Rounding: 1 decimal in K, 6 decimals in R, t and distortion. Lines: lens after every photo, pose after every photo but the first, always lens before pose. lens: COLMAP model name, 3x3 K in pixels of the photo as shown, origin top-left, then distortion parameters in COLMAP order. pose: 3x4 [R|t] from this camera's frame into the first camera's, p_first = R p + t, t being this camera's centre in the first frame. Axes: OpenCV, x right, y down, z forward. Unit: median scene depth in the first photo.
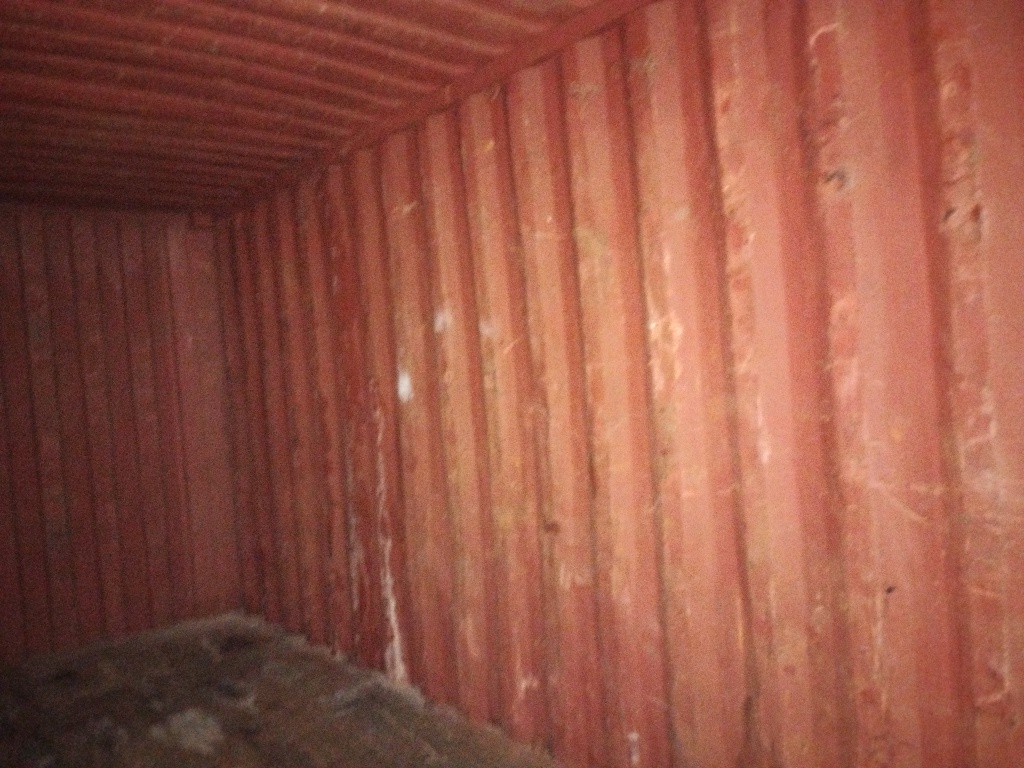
lens RADIAL K [[852.4, 0, 512.0], [0, 852.4, 384.0], [0, 0, 1]] dist [0.107434, -0.120588]
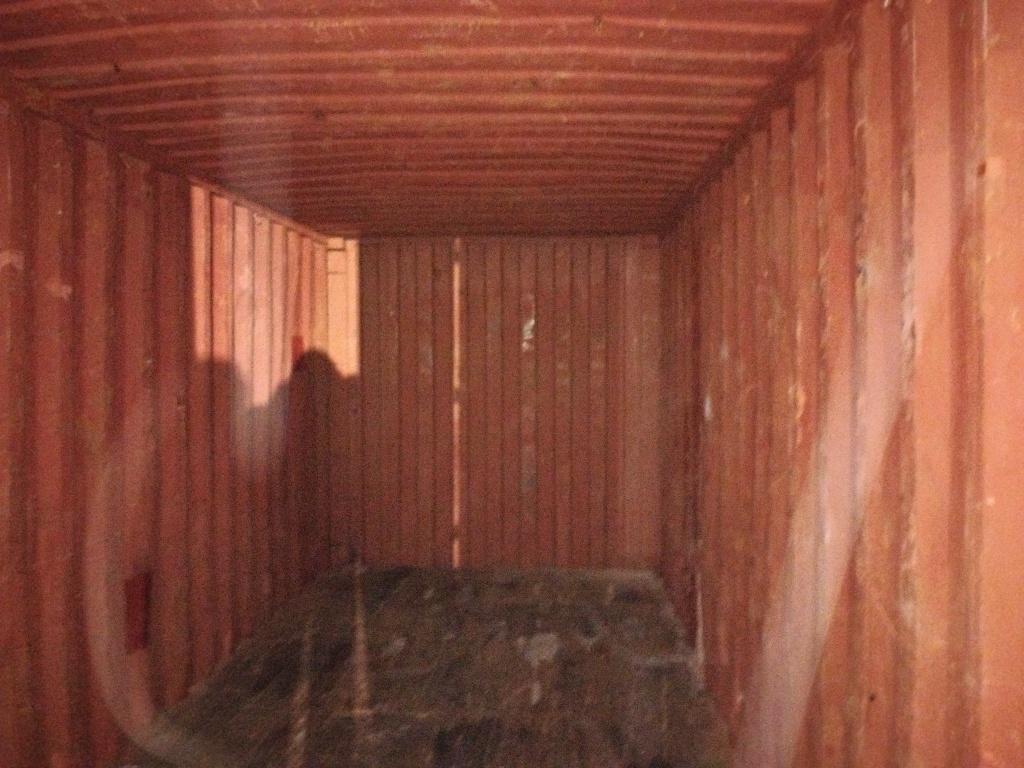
lens RADIAL K [[852.4, 0, 512.0], [0, 852.4, 384.0], [0, 0, 1]] dist [0.107434, -0.120588]
pose [[0.740176, 0.107690, -0.663734, 0.373462], [-0.084344, 0.994165, 0.067244, -0.072405], [0.667102, 0.006209, 0.744940, 0.001011]]
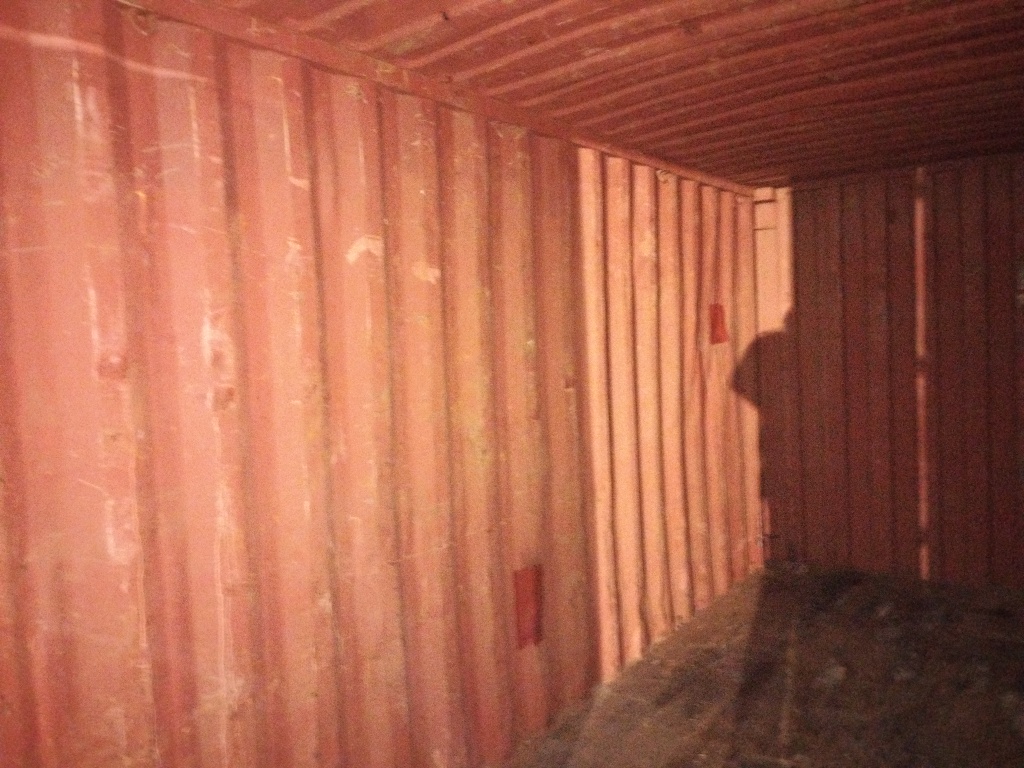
lens RADIAL K [[852.4, 0, 512.0], [0, 852.4, 384.0], [0, 0, 1]] dist [0.107434, -0.120588]
pose [[0.299768, 0.129347, -0.945203, 0.283699], [-0.010907, 0.991166, 0.132177, -0.073442], [0.953950, -0.029313, 0.298530, 0.151682]]
